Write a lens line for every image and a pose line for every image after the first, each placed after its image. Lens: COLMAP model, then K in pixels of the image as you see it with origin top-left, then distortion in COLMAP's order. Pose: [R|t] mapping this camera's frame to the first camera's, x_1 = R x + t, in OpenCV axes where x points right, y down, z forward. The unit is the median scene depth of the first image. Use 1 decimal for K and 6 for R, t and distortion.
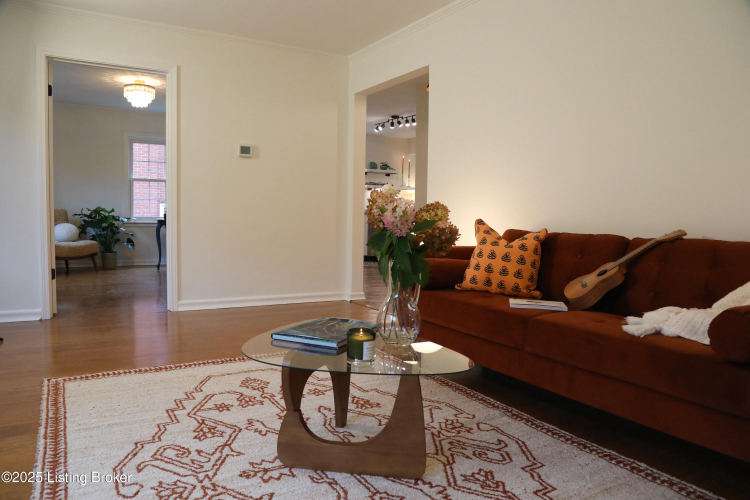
lens RADIAL K [[541.7, 0, 375.0], [0, 541.7, 250.0], [0, 0, 1]] dist [-0.115444, 0.083487]
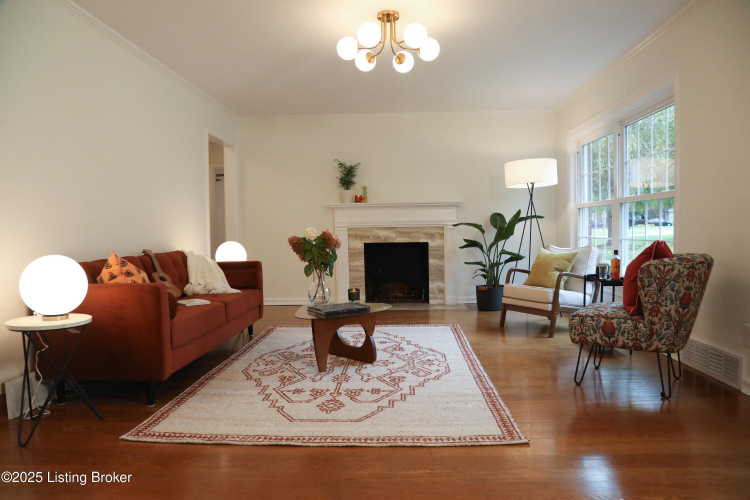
lens RADIAL K [[514.4, 0, 372.9], [0, 514.4, 253.4], [0, 0, 1]] dist [-0.126634, 0.072831]
pose [[-0.832864, -0.033513, 0.552462, -1.016914], [0.036448, 0.992678, 0.115164, -0.202856], [-0.552276, 0.116052, -0.825544, 2.102712]]
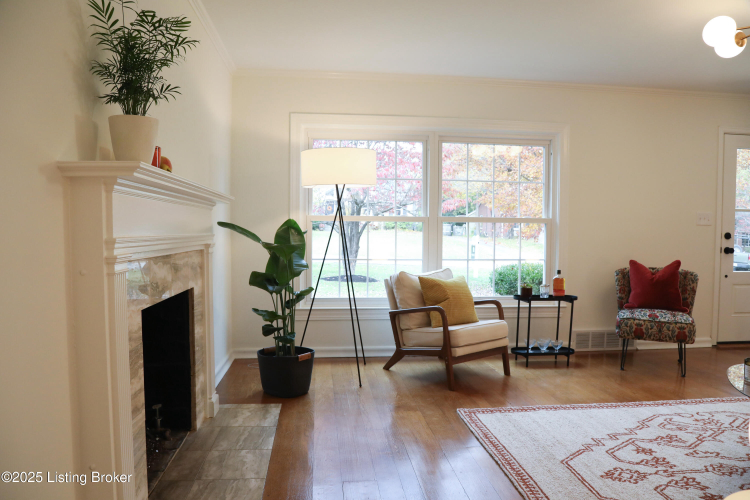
lens RADIAL K [[514.4, 0, 372.9], [0, 514.4, 253.4], [0, 0, 1]] dist [-0.126634, 0.072831]
pose [[-0.415952, 0.016035, -0.909245, 1.223970], [-0.080329, 0.995288, 0.054301, -0.100023], [0.905832, 0.095625, -0.412704, 0.411806]]
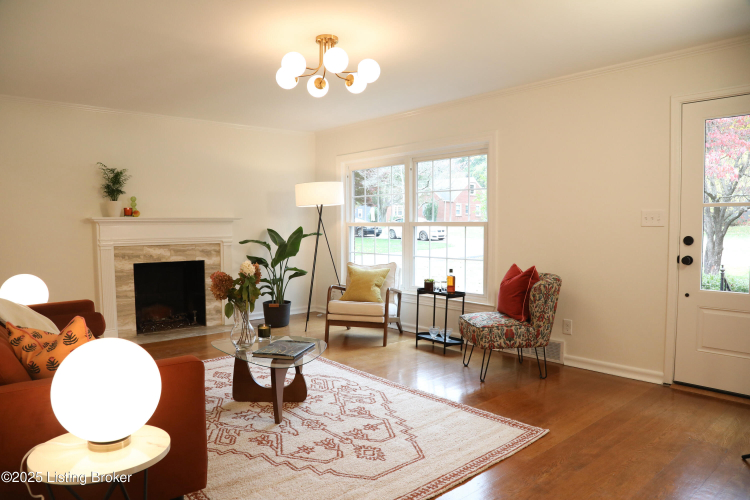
lens RADIAL K [[514.4, 0, 372.9], [0, 514.4, 253.4], [0, 0, 1]] dist [-0.126634, 0.072831]
pose [[-0.982927, -0.007322, -0.183848, -0.056911], [-0.030020, 0.992201, 0.120980, -0.303377], [0.181529, 0.124434, -0.975481, 2.279471]]
